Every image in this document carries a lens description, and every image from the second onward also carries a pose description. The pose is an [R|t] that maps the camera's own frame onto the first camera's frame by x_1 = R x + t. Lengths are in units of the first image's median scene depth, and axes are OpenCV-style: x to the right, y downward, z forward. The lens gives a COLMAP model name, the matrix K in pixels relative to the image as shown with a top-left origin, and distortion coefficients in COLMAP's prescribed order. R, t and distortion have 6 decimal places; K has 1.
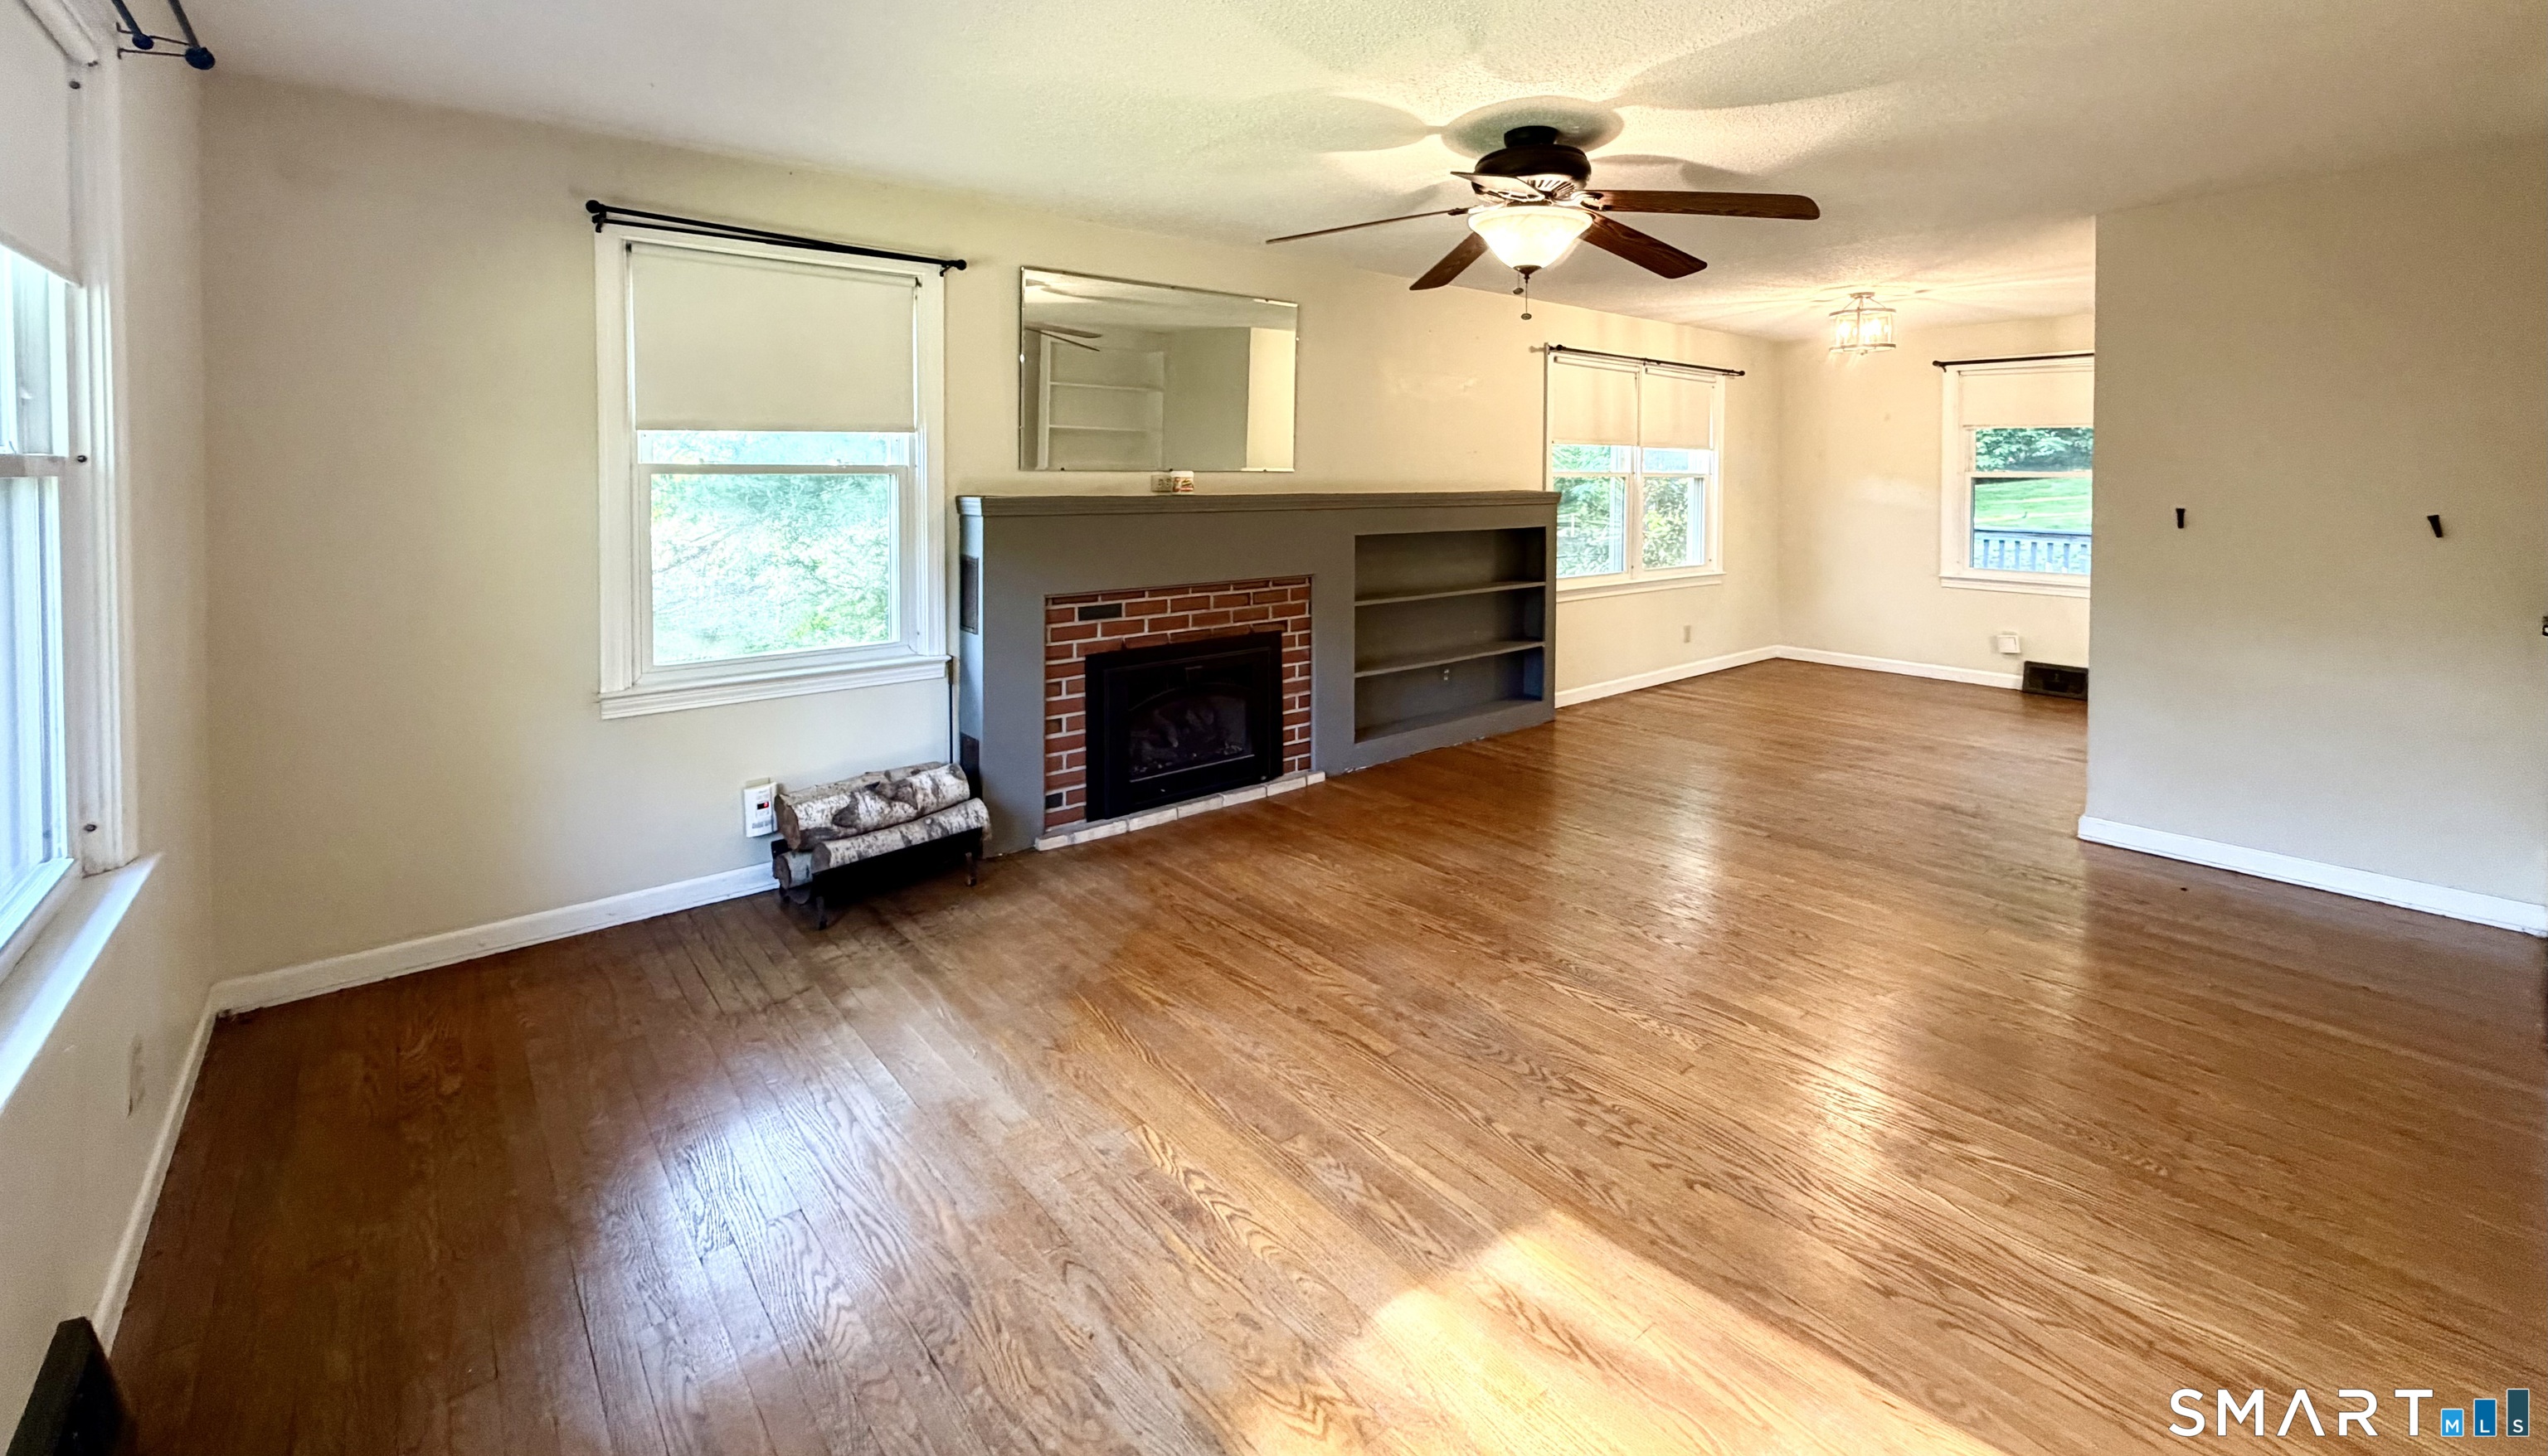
lens RADIAL K [[1060.4, 0, 1269.0], [0, 1060.4, 488.8], [0, 0, 1]] dist [-0.001356, -0.000091]
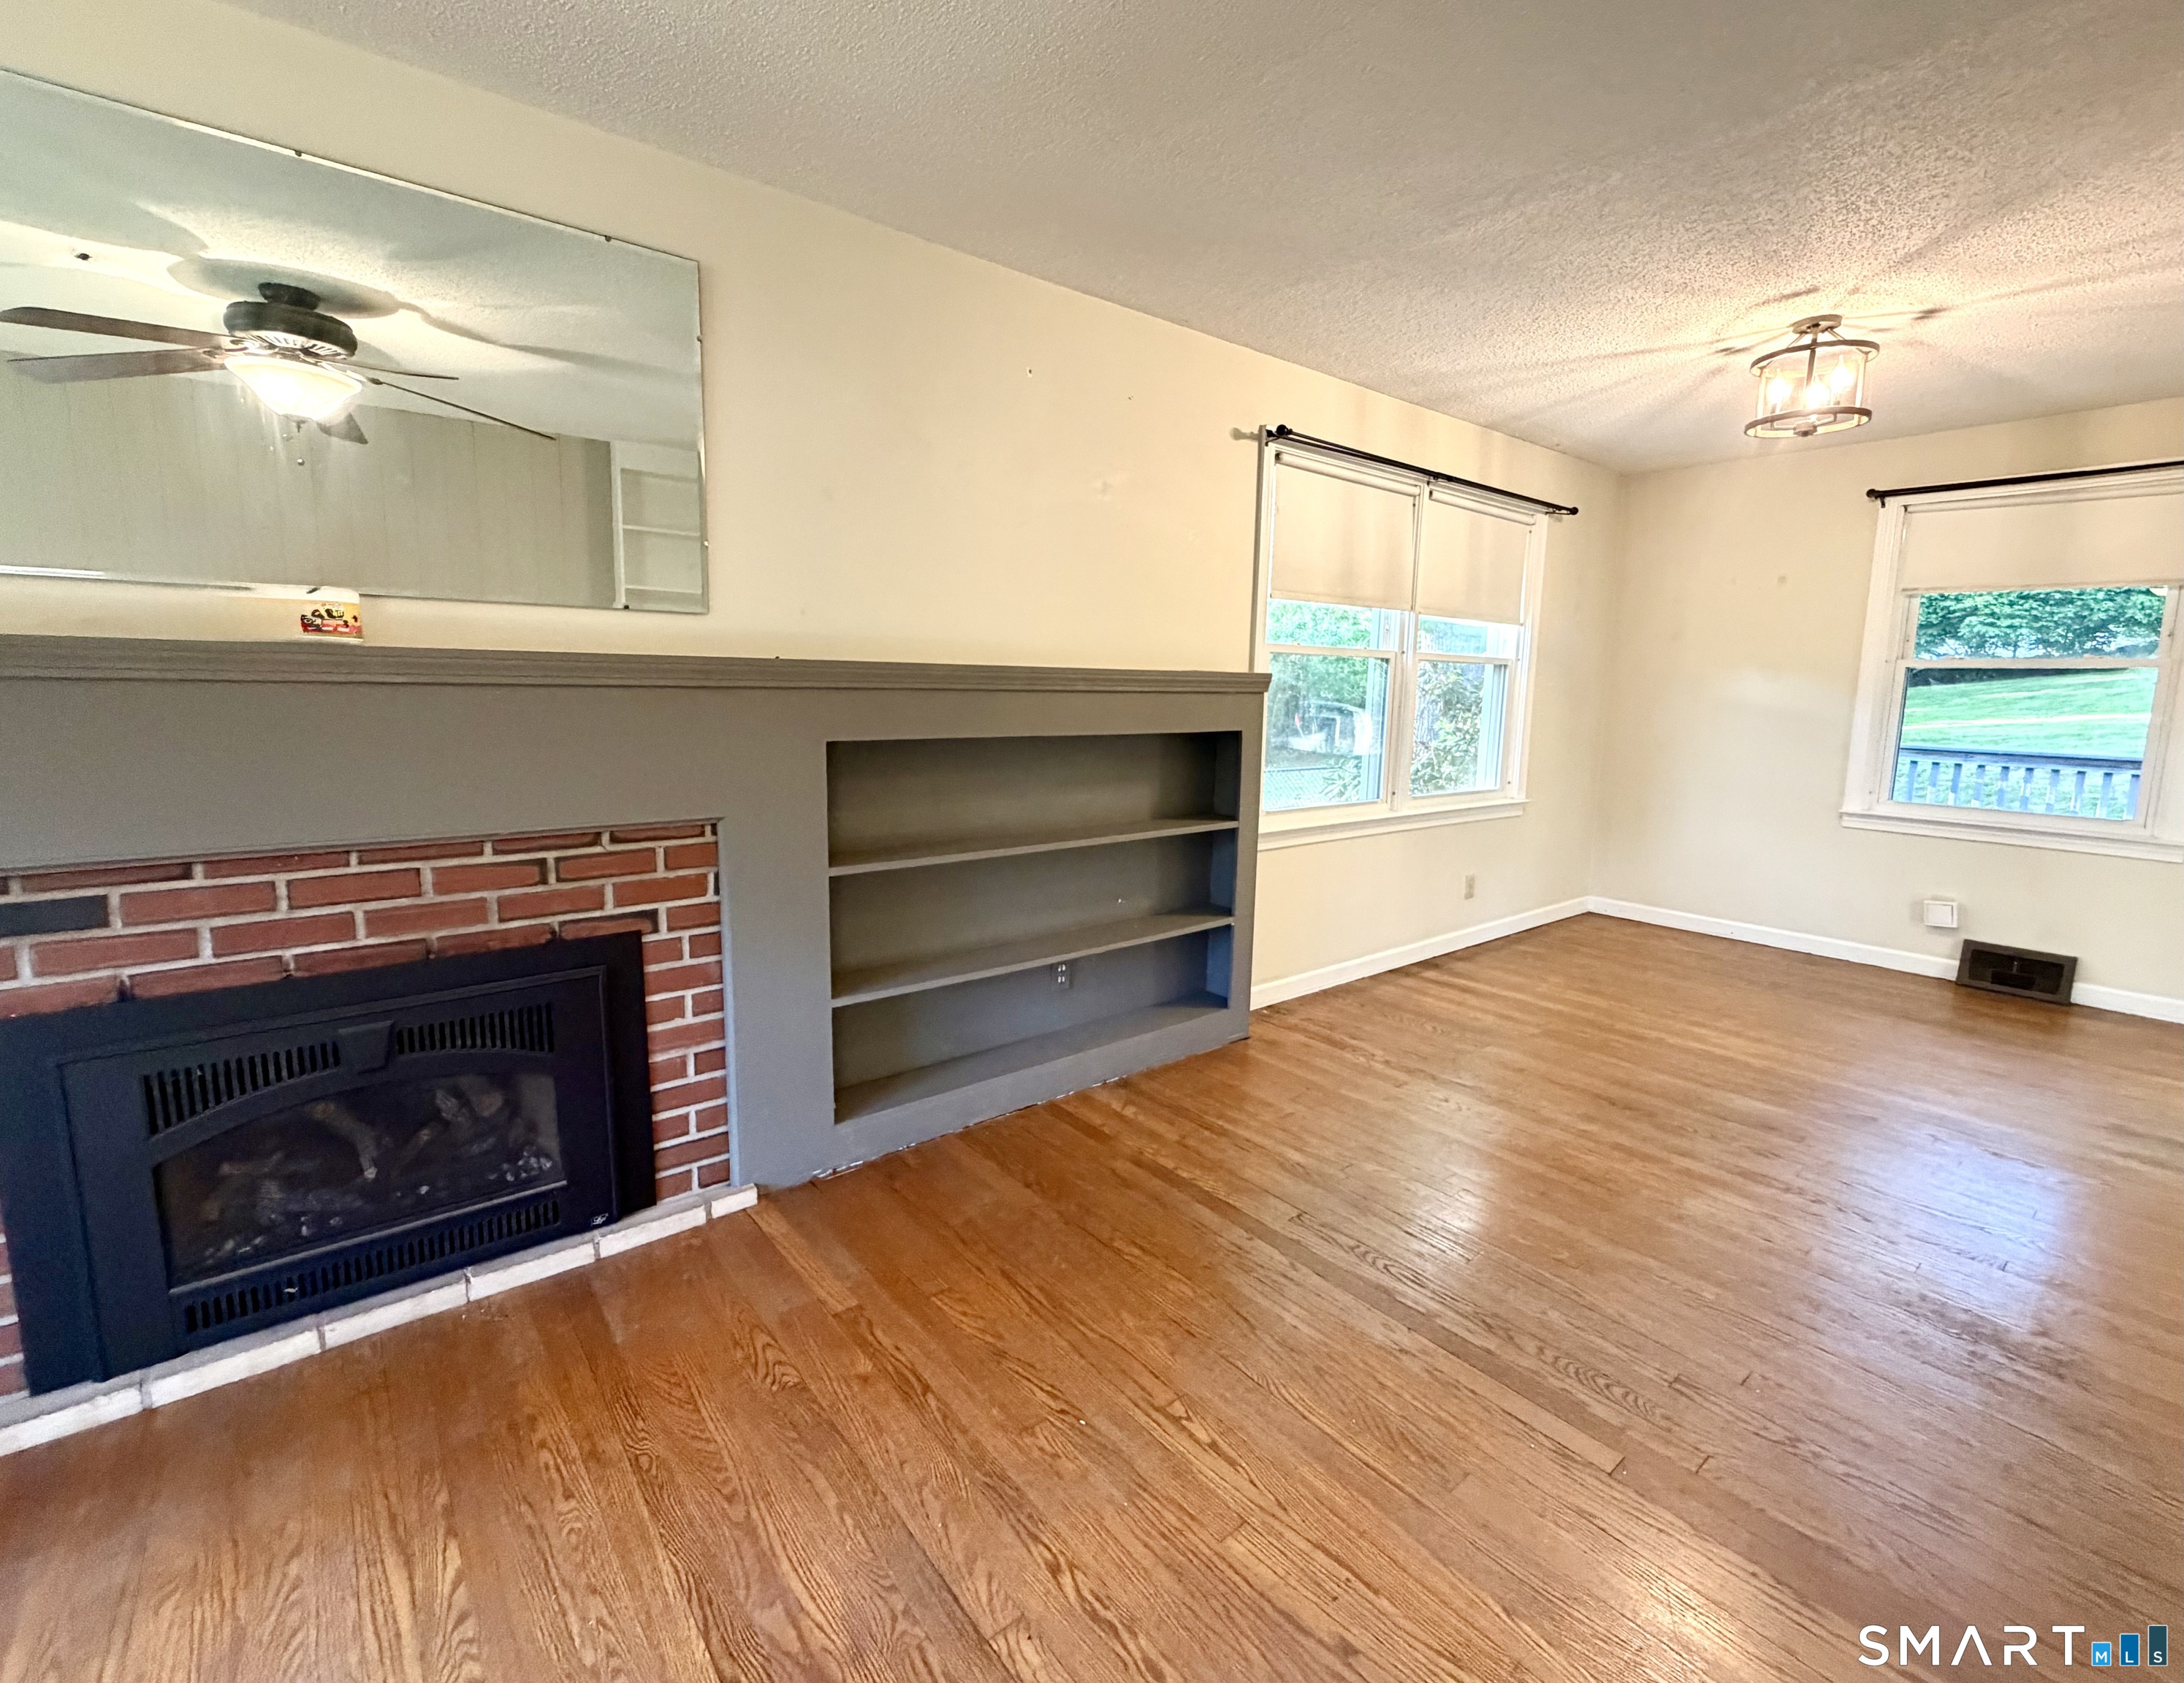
lens RADIAL K [[966.9, 0, 1087.1], [0, 966.9, 816.1], [0, 0, 1]] dist [0.000972, 0.000023]
pose [[0.999810, 0.015900, -0.011248, 0.252813], [-0.014383, 0.992178, 0.123997, 0.023800], [0.013132, -0.123812, 0.992219, 0.627760]]
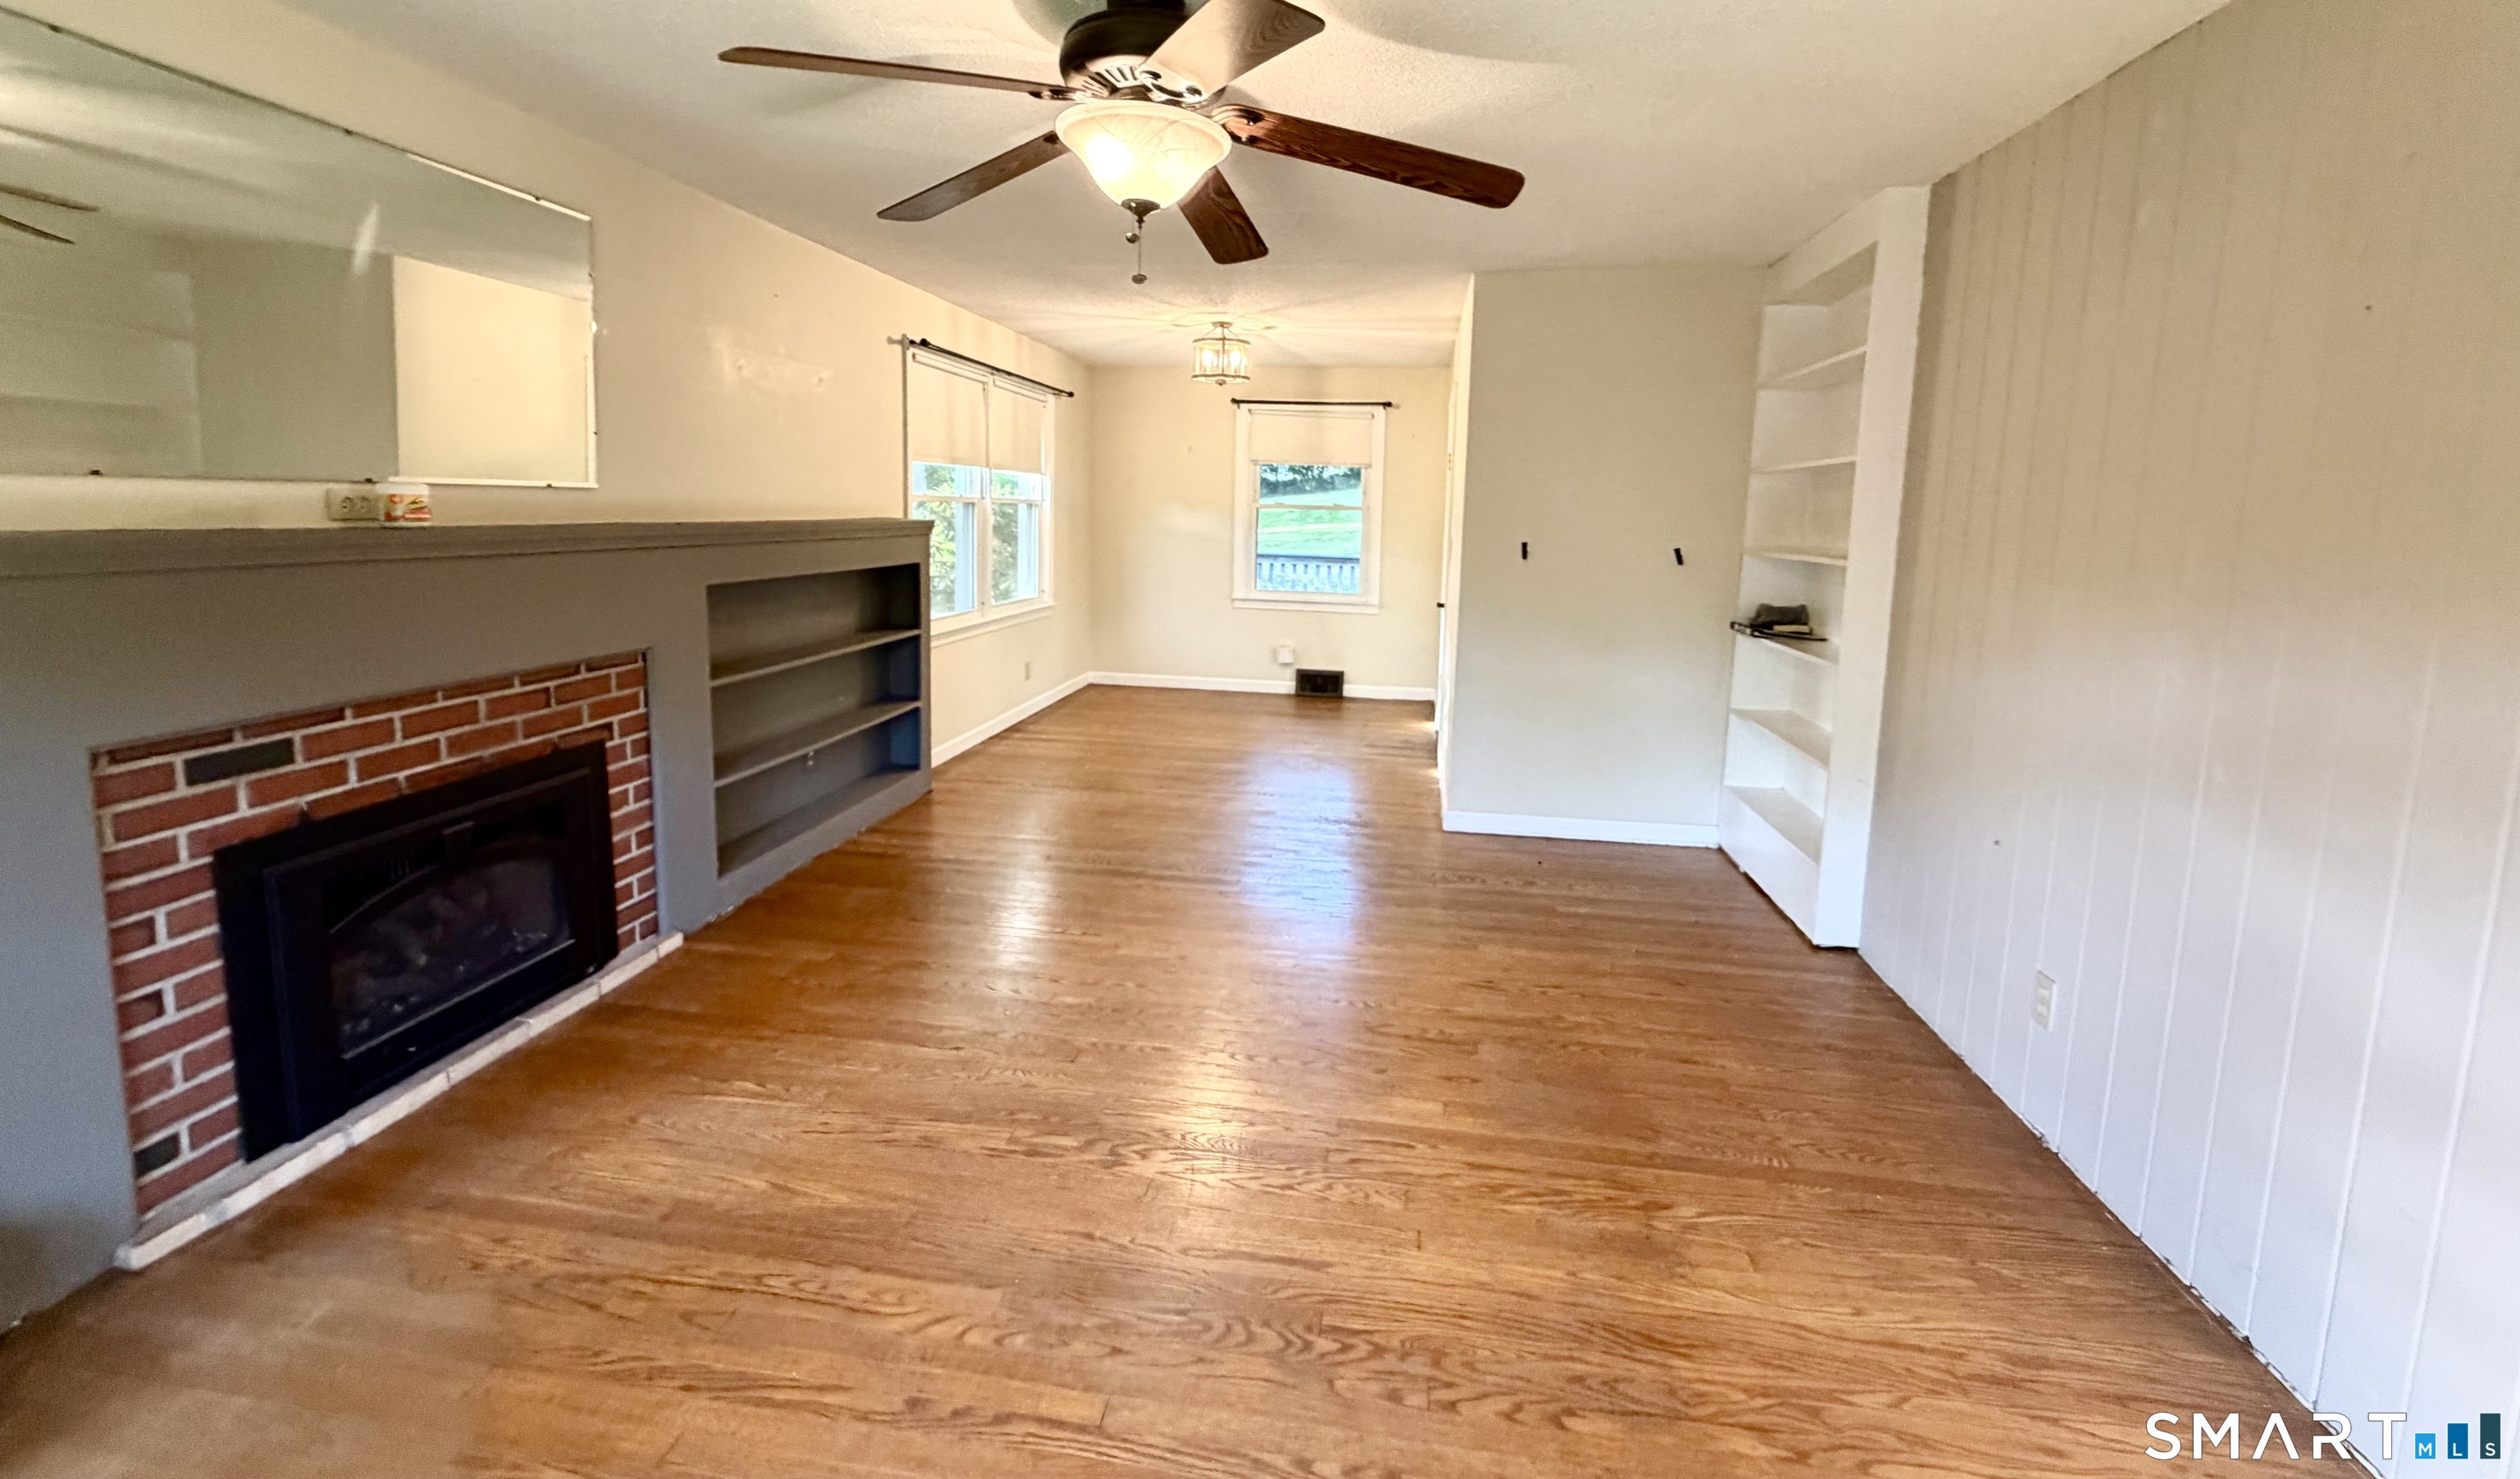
lens RADIAL K [[1046.7, 0, 1254.9], [0, 1046.7, 632.2], [0, 0, 1]] dist [-0.000647, 0.000855]
pose [[0.744556, -0.064364, 0.664450, -0.125112], [-0.014018, 0.993614, 0.111958, -0.007383], [-0.667413, -0.092673, 0.738899, 0.310172]]
